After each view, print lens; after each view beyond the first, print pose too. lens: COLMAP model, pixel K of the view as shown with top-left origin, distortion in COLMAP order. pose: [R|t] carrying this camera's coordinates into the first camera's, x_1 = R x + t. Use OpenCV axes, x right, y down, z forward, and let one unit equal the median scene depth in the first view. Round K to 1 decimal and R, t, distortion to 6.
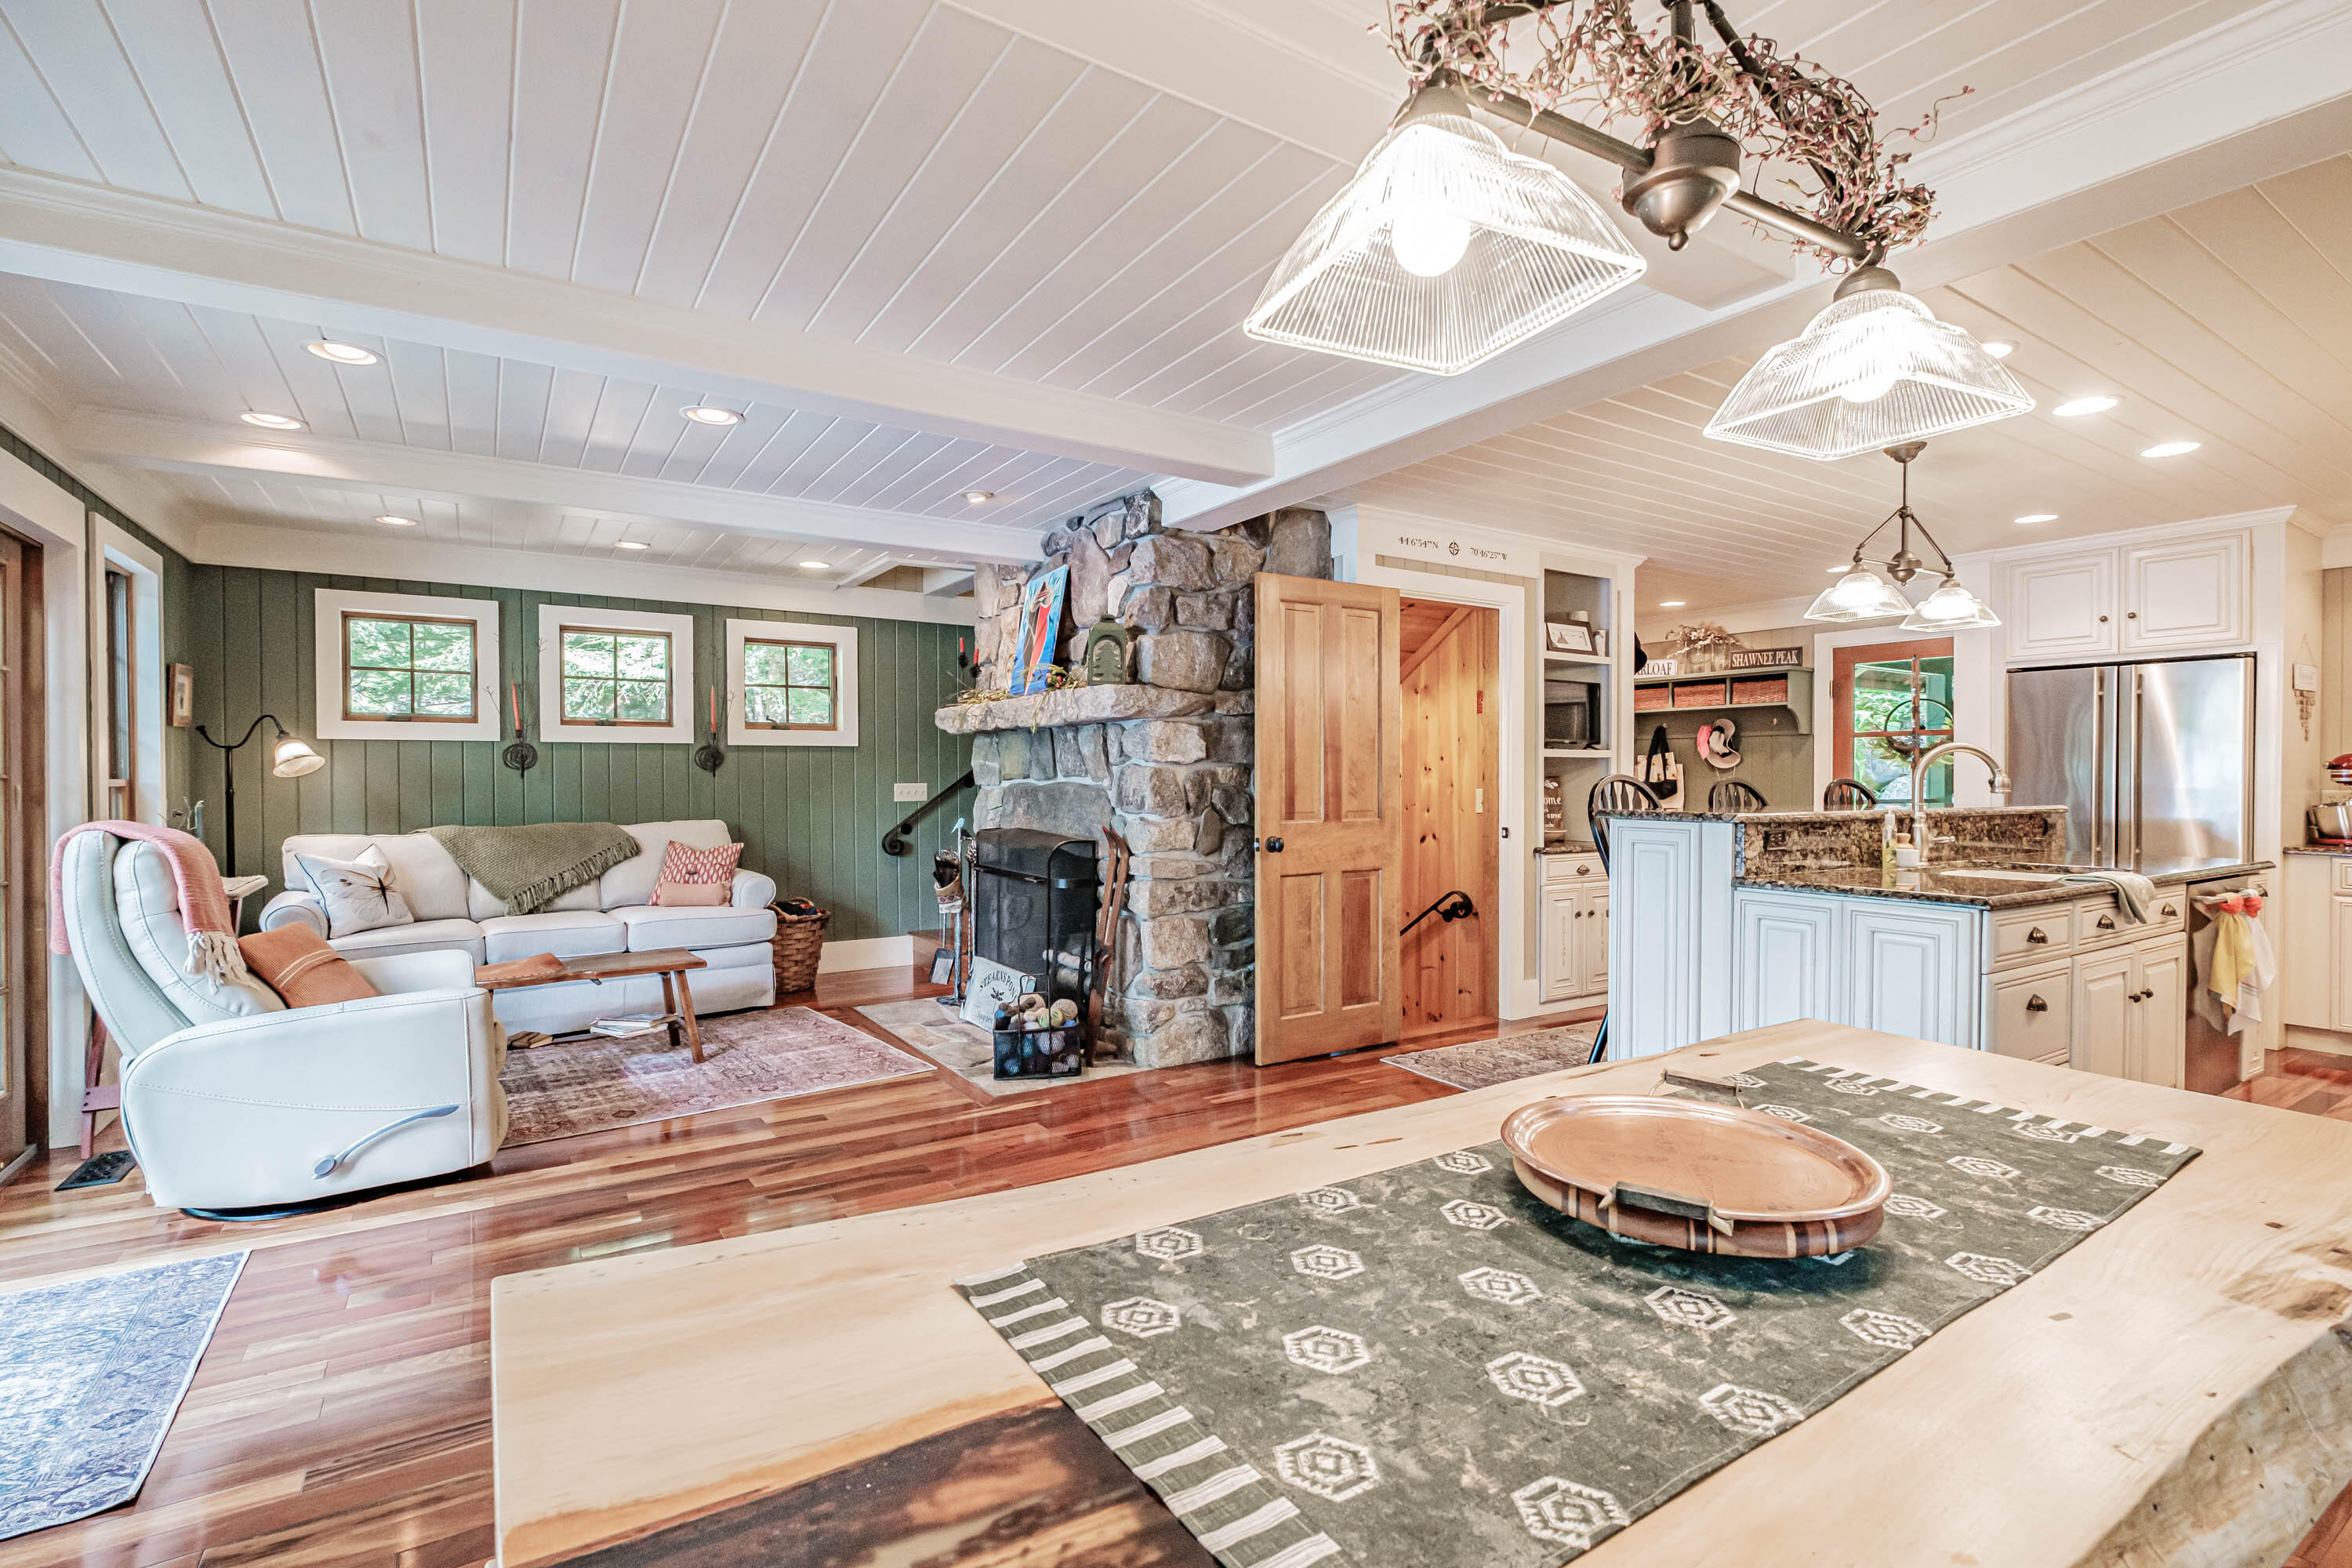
lens RADIAL K [[1059.3, 0, 1138.1], [0, 1059.3, 785.5], [0, 0, 1]] dist [0.026973, -0.012469]
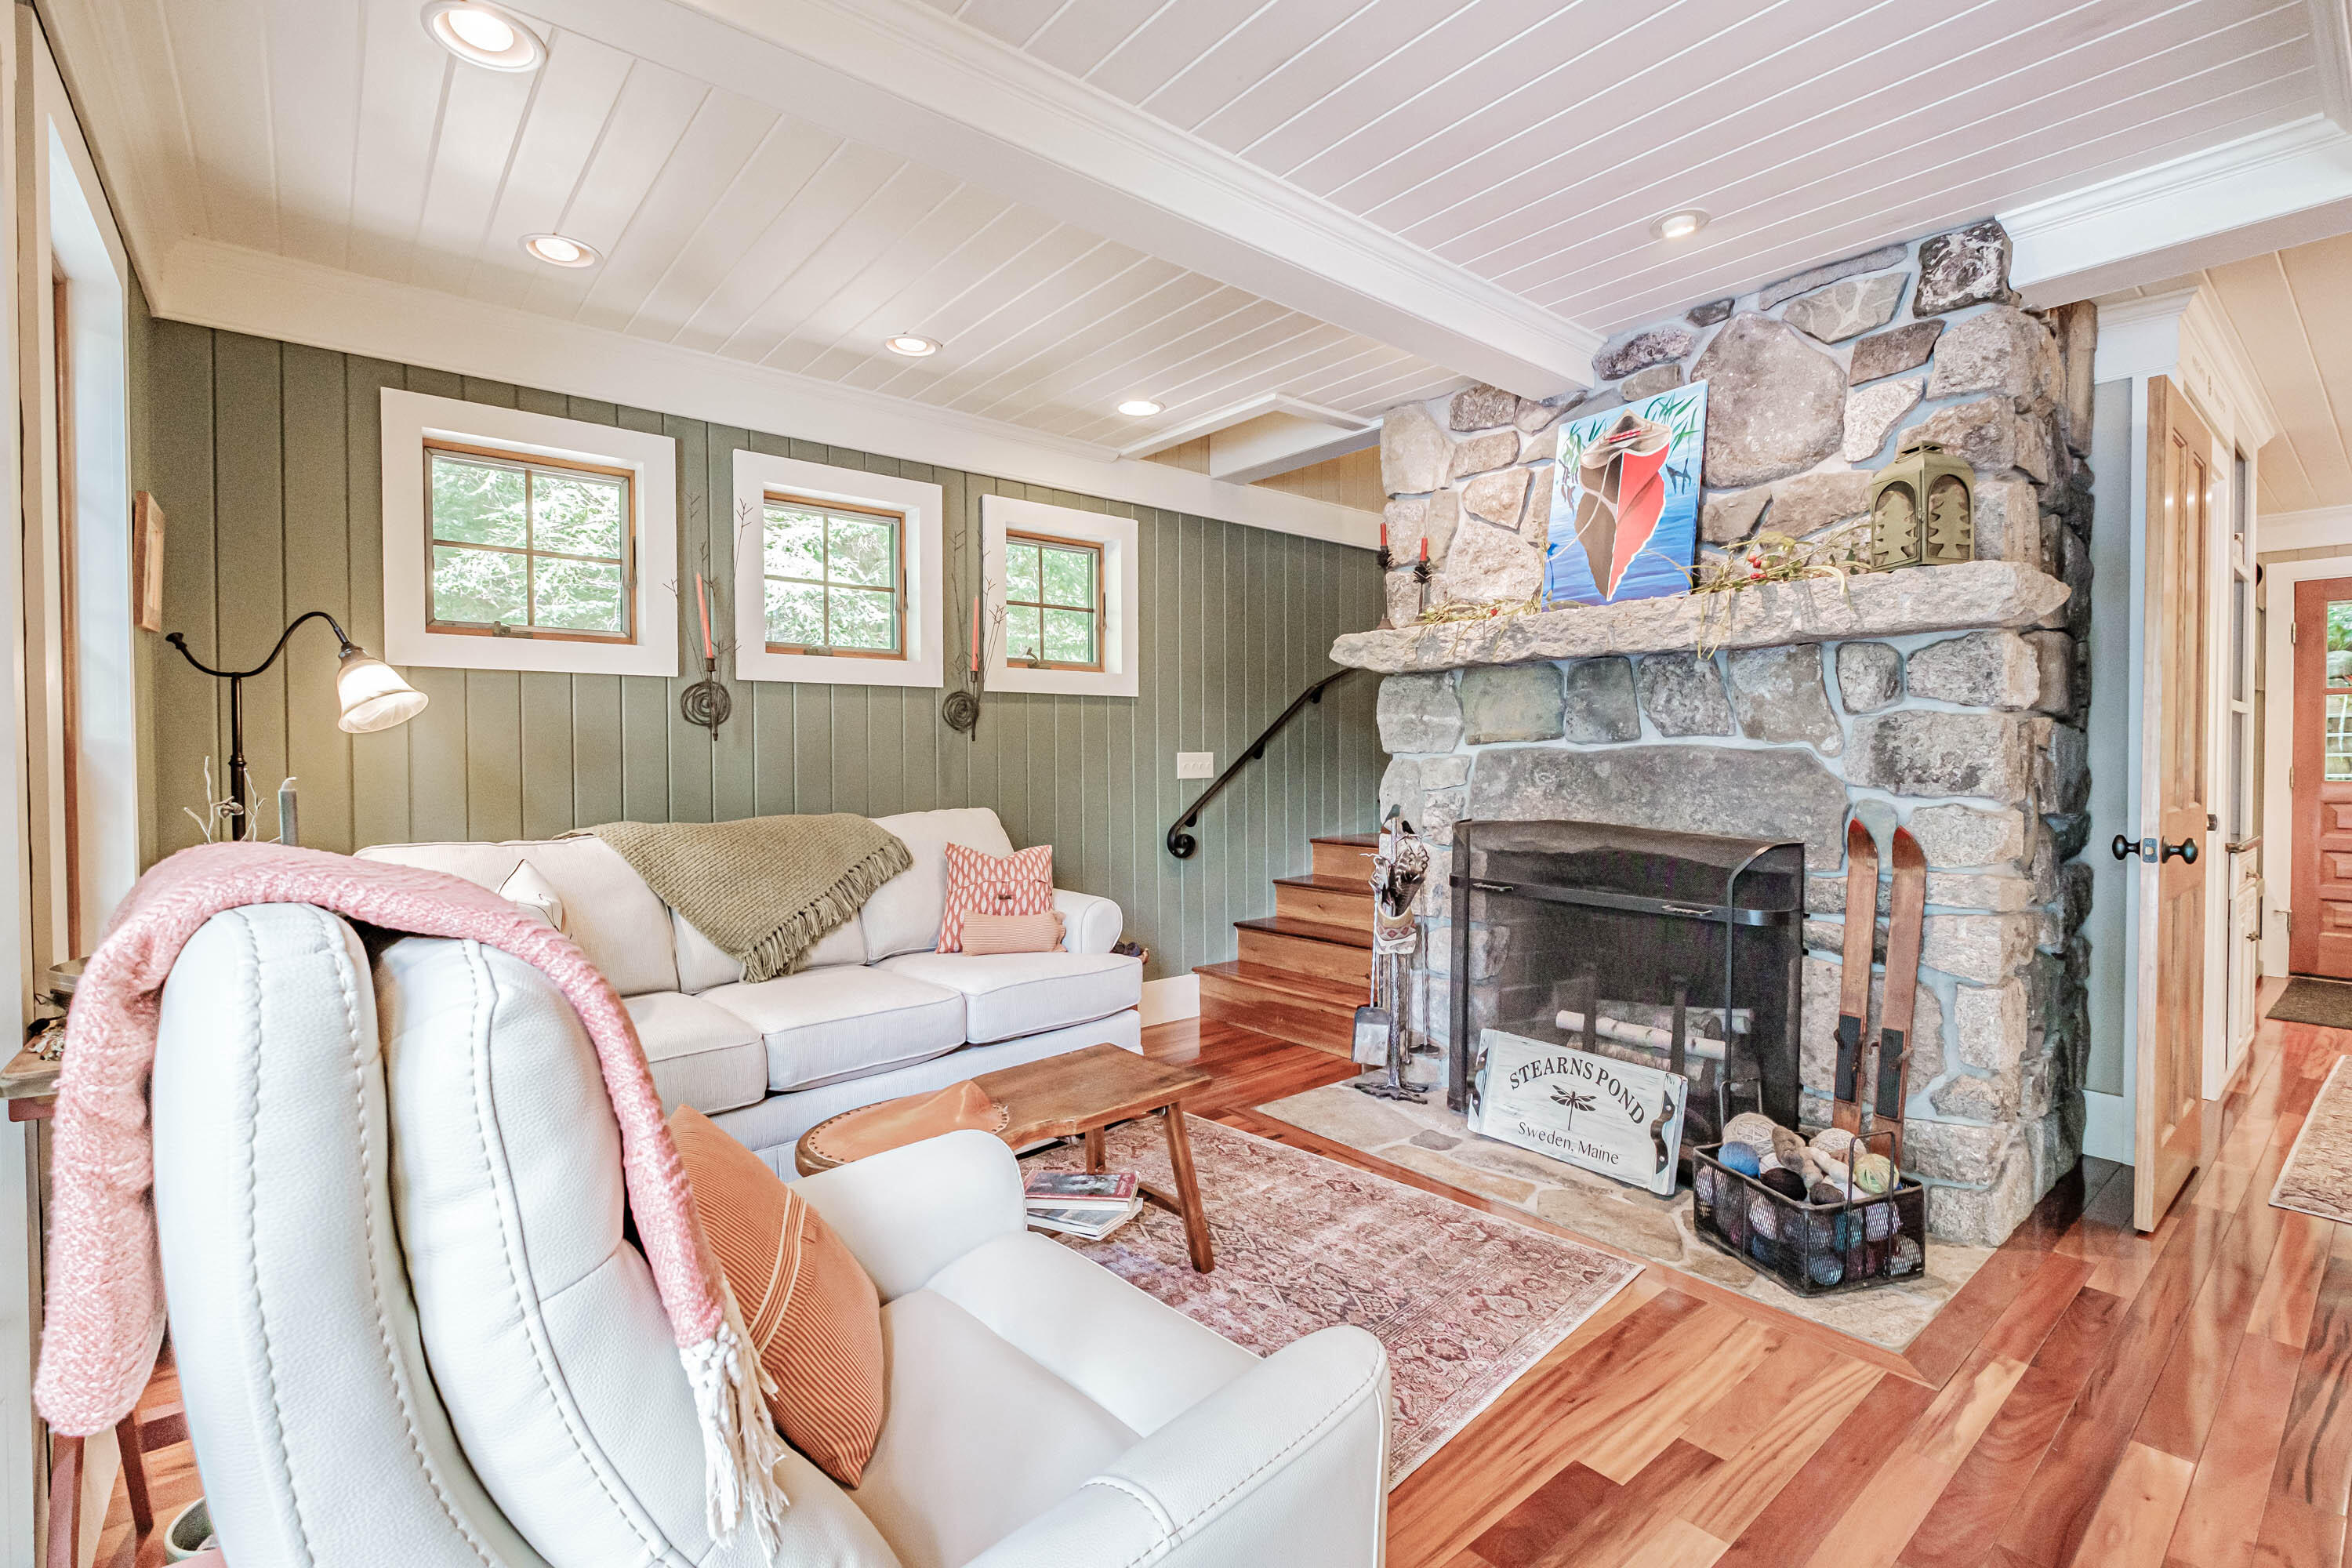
lens RADIAL K [[1124.1, 0, 1174.5], [0, 1124.1, 770.6], [0, 0, 1]] dist [0.002709, 0.000160]
pose [[0.995550, -0.002092, 0.094207, -0.385742], [0.001458, 0.999976, 0.006806, 0.006250], [-0.094219, -0.006638, 0.995529, 0.359561]]
